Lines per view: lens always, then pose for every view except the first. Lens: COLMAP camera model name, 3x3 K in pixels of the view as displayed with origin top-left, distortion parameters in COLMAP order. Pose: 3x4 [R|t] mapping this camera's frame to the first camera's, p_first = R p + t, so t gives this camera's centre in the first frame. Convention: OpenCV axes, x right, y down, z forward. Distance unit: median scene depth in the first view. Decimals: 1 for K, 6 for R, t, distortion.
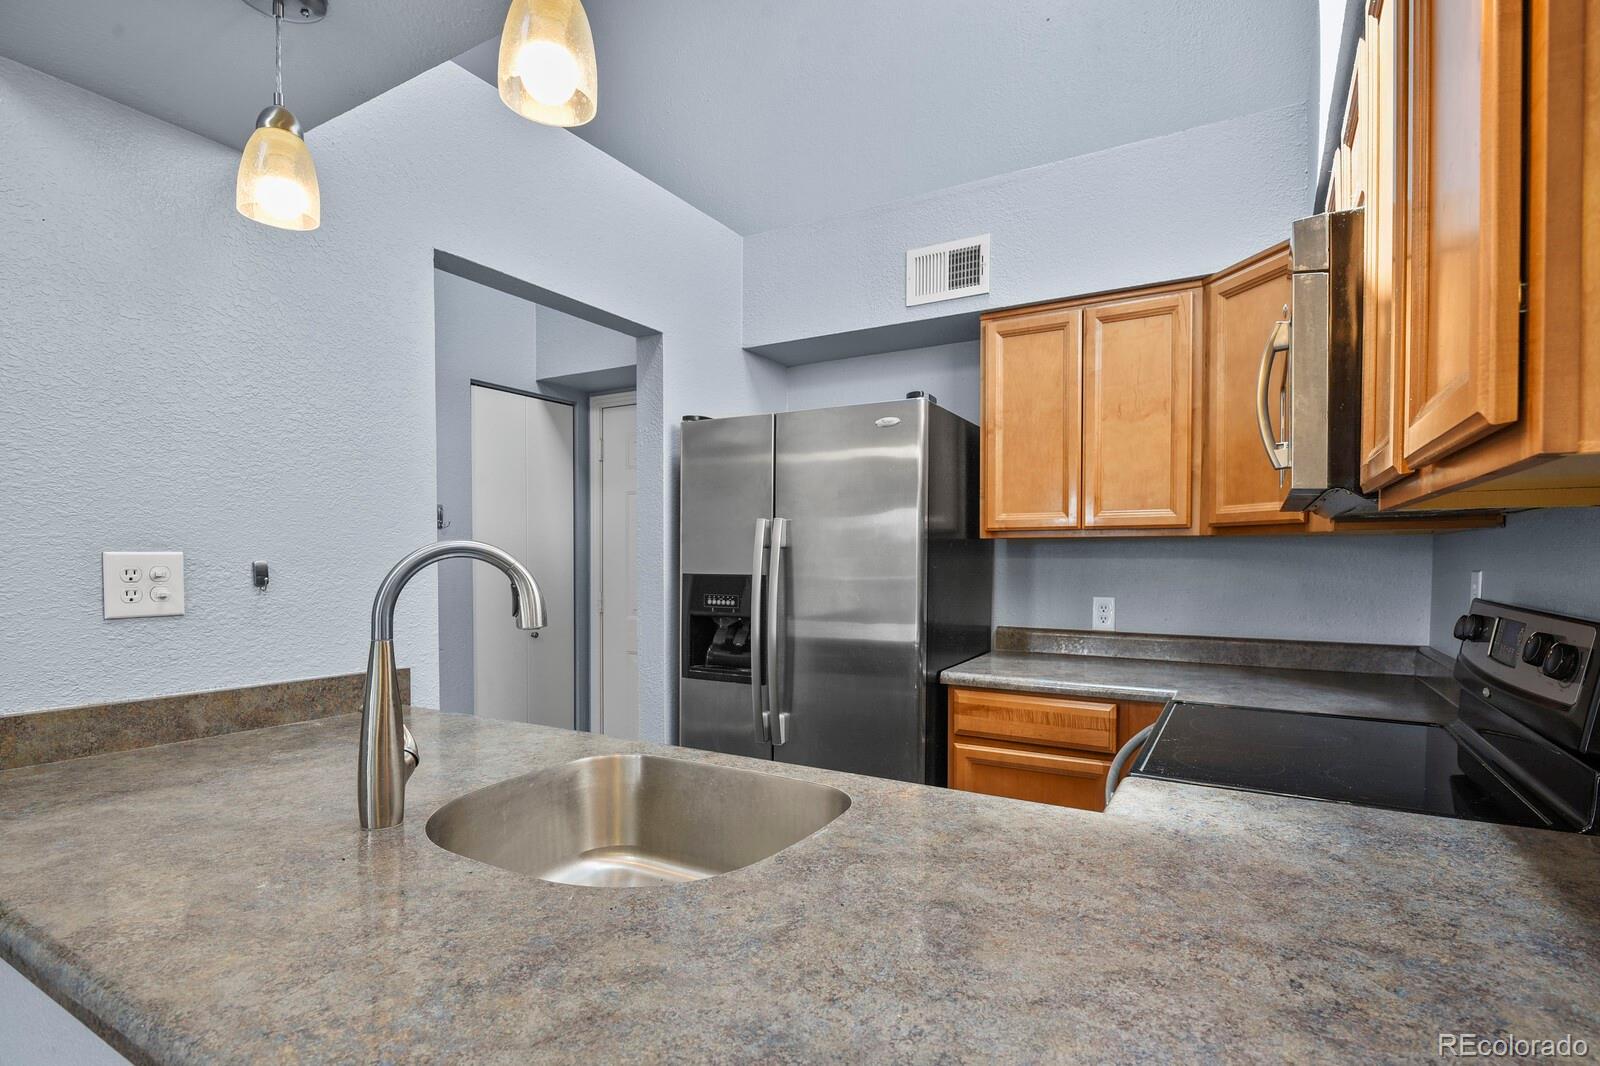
lens RADIAL K [[775.2, 0, 802.9], [0, 775.2, 566.6], [0, 0, 1]] dist [-0.000382, -0.000224]
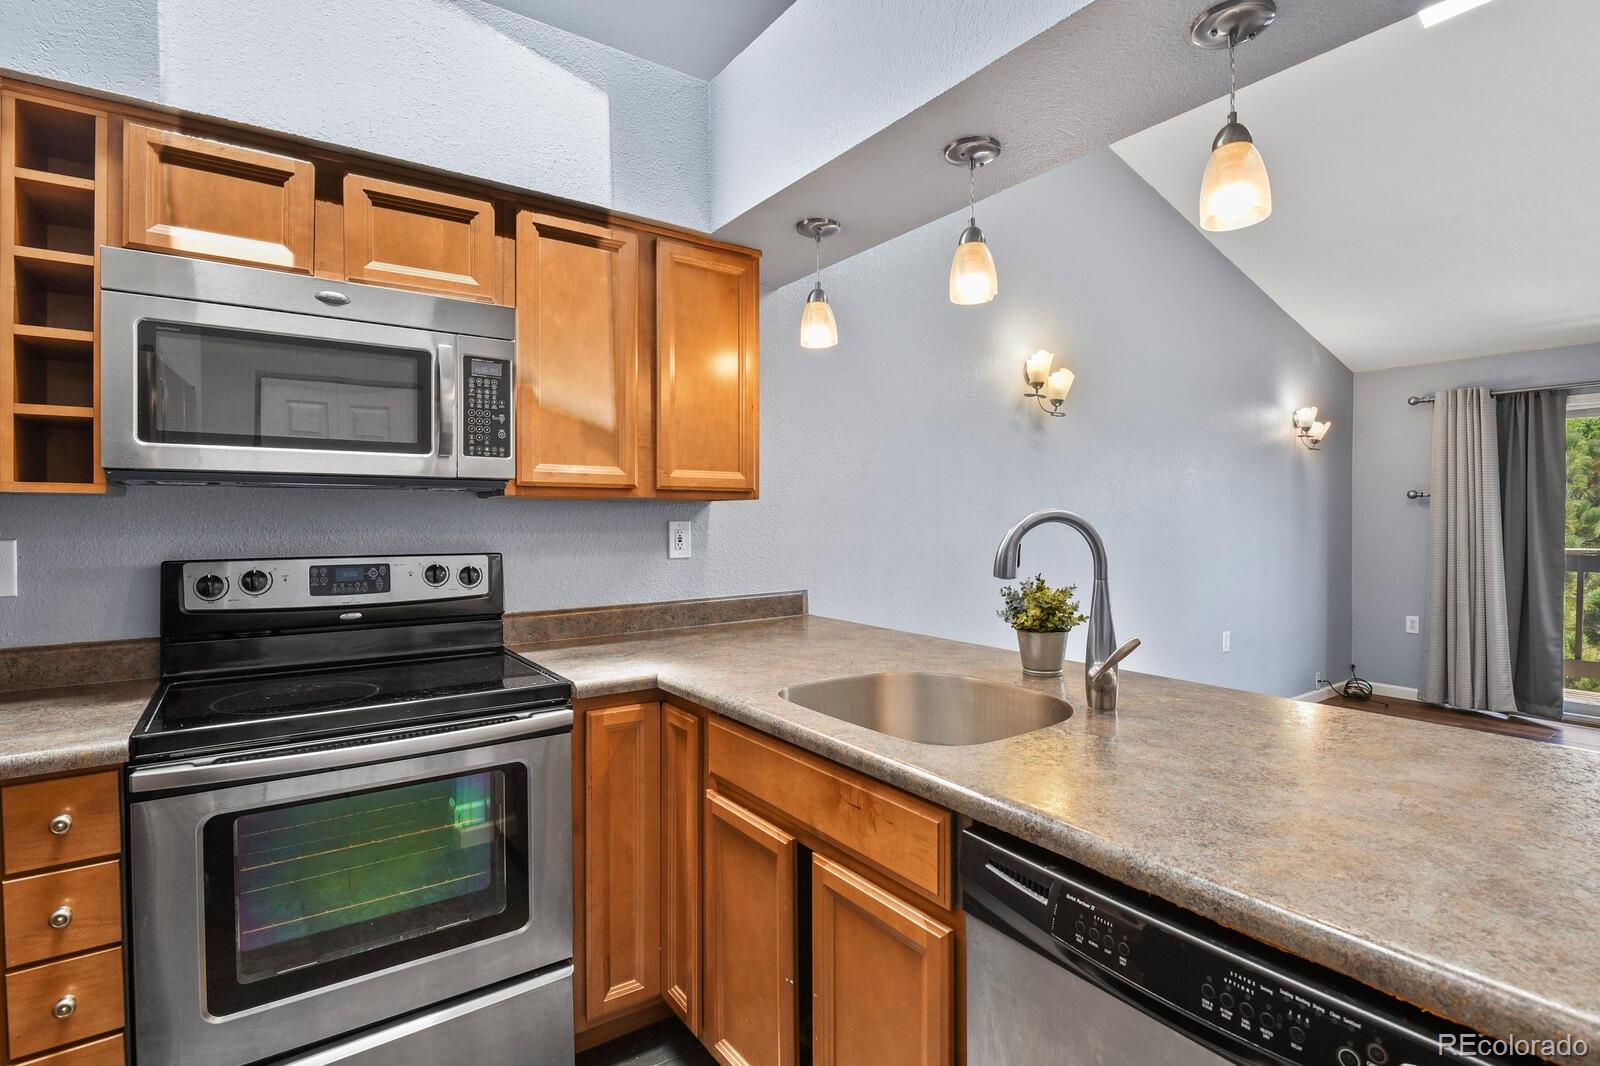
lens RADIAL K [[774.0, 0, 805.3], [0, 774.0, 526.9], [0, 0, 1]] dist [0.001261, -0.013449]
pose [[-0.912385, -0.002581, 0.409326, -0.262345], [0.007574, 0.999702, 0.023185, -0.017948], [-0.409264, 0.024254, -0.912094, 1.064065]]
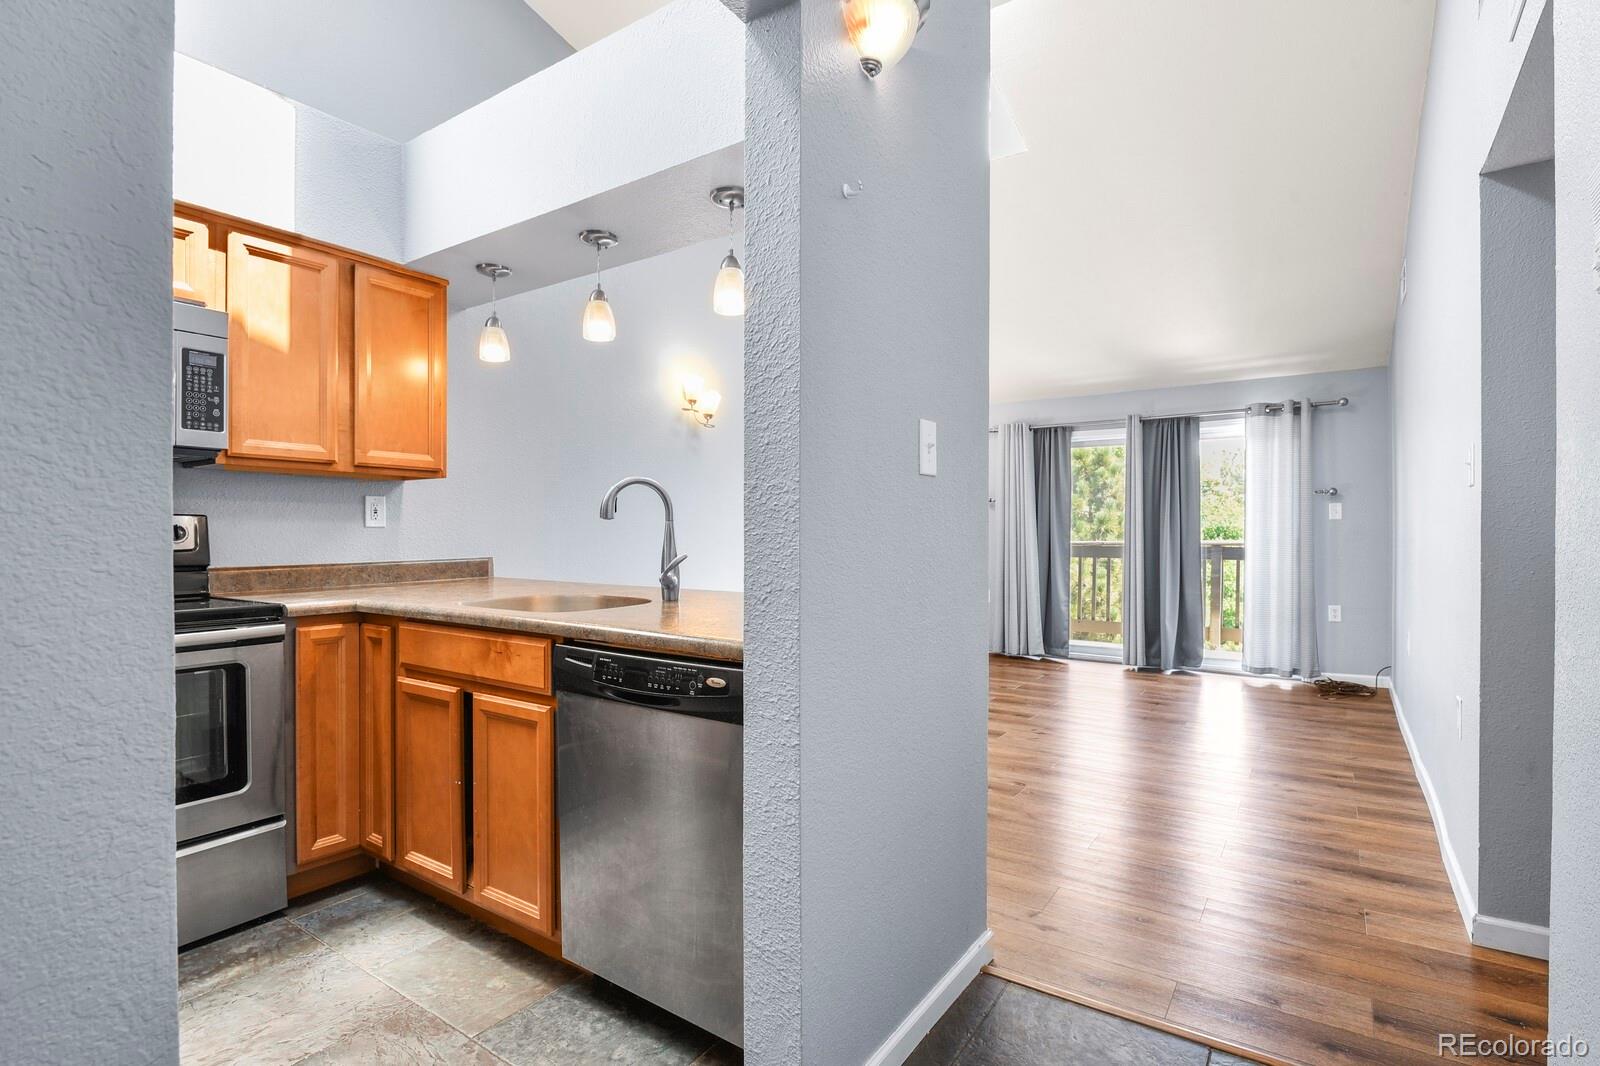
lens RADIAL K [[769.8, 0, 802.6], [0, 769.8, 541.2], [0, 0, 1]] dist [-0.000169, -0.014666]
pose [[-0.997228, -0.002158, 0.074381, -0.463792], [-0.000328, 0.999697, 0.024611, 0.039709], [-0.074412, 0.024518, -0.996926, 1.373255]]
